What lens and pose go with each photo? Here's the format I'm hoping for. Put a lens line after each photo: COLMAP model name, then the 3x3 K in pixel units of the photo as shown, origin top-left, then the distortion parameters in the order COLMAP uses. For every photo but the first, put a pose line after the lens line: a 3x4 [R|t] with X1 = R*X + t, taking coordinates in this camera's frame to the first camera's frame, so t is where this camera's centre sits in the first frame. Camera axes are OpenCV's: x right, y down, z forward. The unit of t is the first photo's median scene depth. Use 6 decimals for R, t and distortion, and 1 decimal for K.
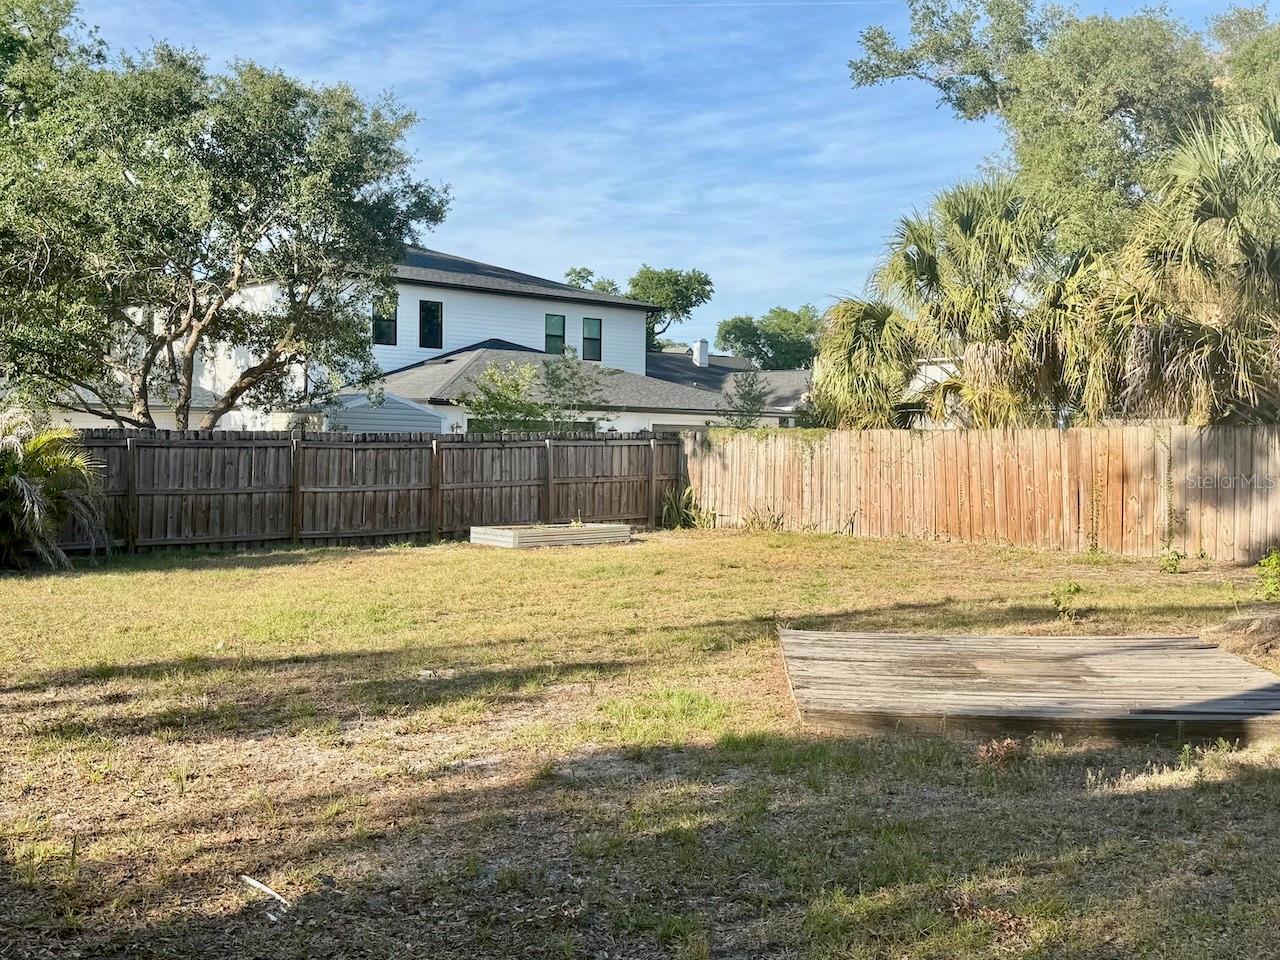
lens RADIAL K [[1301.7, 0, 638.4], [0, 1301.7, 481.9], [0, 0, 1]] dist [0.065953, 0.000000]
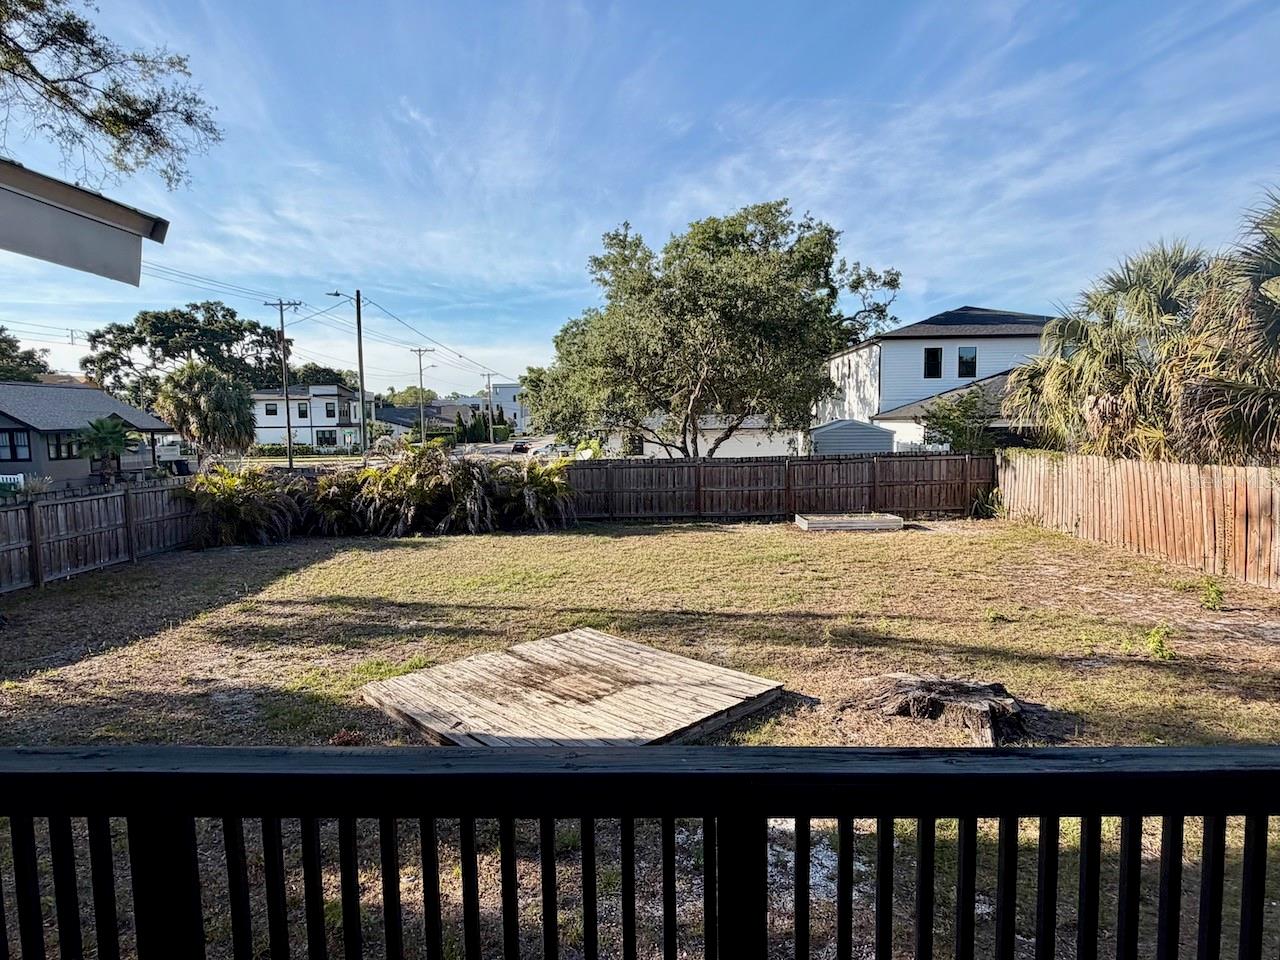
lens RADIAL K [[763.9, 0, 620.0], [0, 763.9, 480.9], [0, 0, 1]] dist [-0.001016, -0.001803]
pose [[0.716414, 0.029688, -0.697043, 0.395298], [0.005959, 0.998797, 0.048664, -0.057903], [0.697650, -0.039017, 0.715376, 0.161349]]
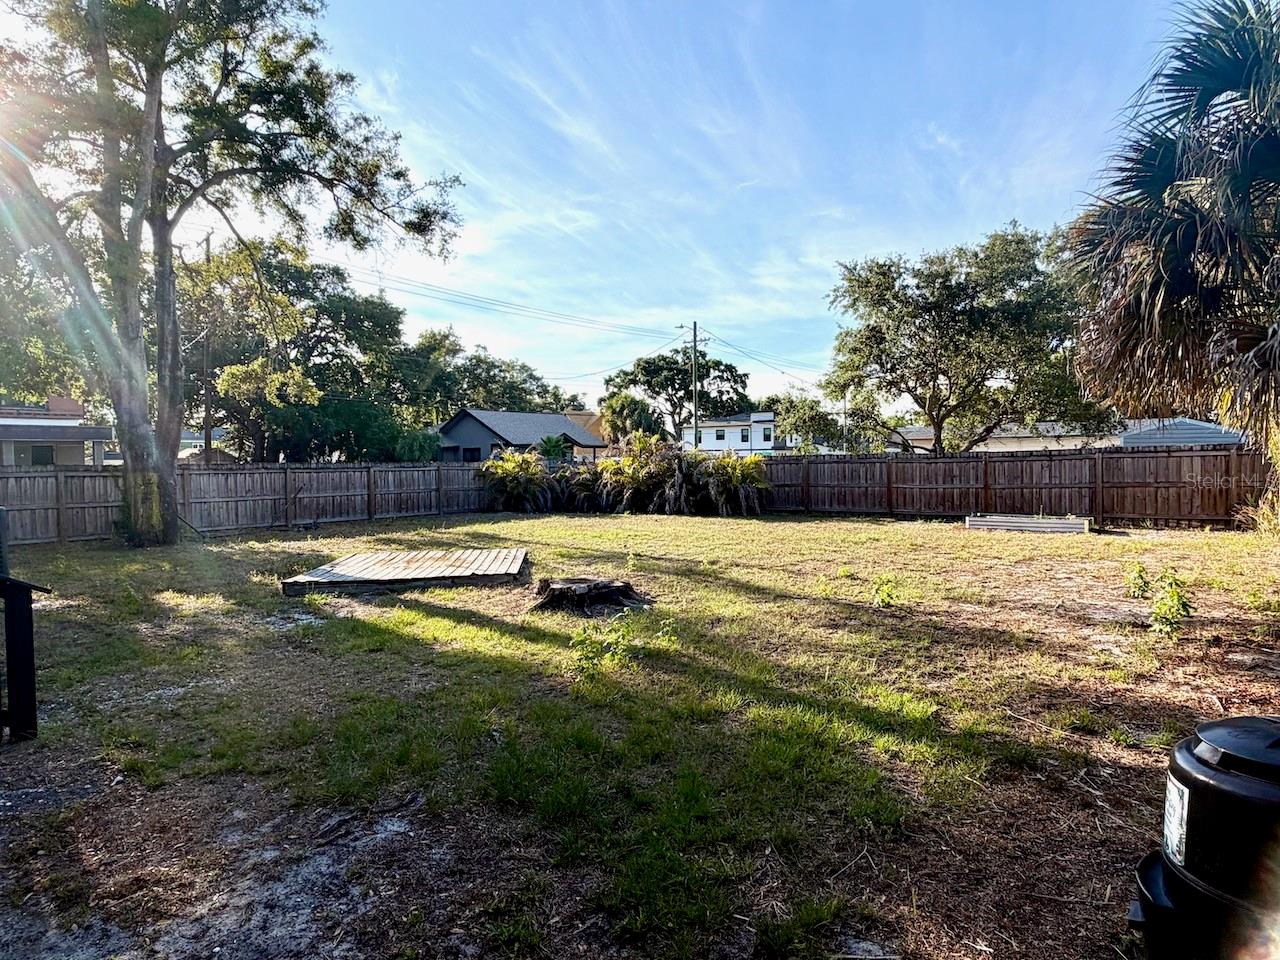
lens RADIAL K [[763.9, 0, 623.6], [0, 763.9, 468.2], [0, 0, 1]] dist [-0.001016, -0.001803]
pose [[0.166420, -0.004478, -0.986045, 0.692590], [-0.015926, 0.999847, -0.007229, -0.004769], [0.985926, 0.016907, 0.166323, 0.465366]]
